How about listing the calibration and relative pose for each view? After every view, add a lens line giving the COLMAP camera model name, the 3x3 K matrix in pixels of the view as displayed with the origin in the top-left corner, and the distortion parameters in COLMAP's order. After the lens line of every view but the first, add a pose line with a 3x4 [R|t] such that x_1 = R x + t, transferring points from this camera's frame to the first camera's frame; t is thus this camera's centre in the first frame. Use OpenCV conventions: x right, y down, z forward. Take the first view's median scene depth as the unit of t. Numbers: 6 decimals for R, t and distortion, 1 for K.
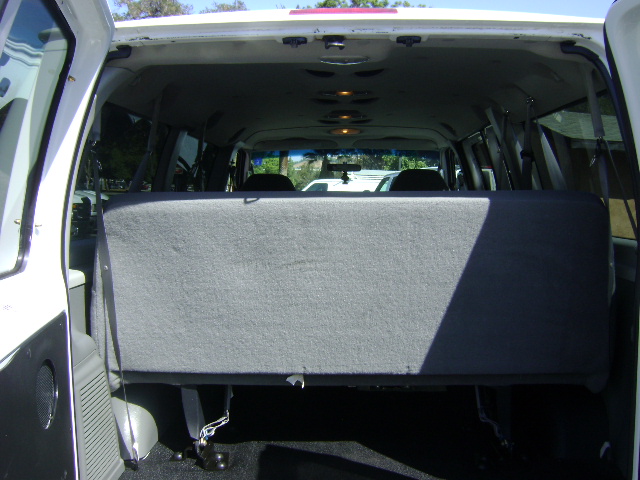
lens RADIAL K [[667.1, 0, 318.7], [0, 667.1, 241.3], [0, 0, 1]] dist [-0.125914, 0.034642]
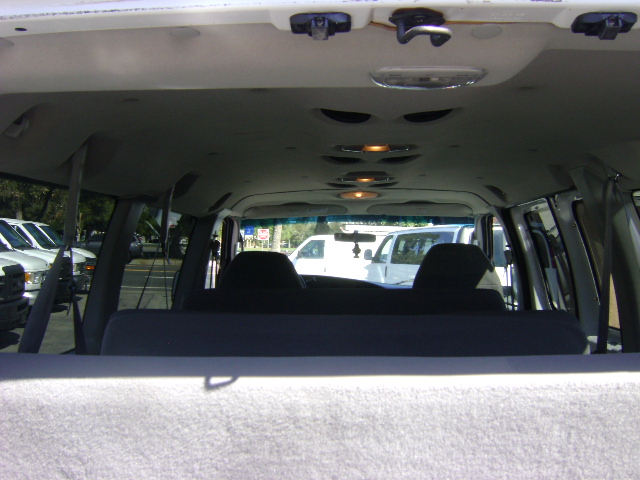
lens RADIAL K [[667.1, 0, 318.7], [0, 667.1, 241.3], [0, 0, 1]] dist [-0.125914, 0.034642]
pose [[0.999958, -0.004528, 0.007930, -0.021122], [0.005122, 0.997058, -0.076477, -0.073719], [-0.007560, 0.076515, 0.997040, 0.316099]]
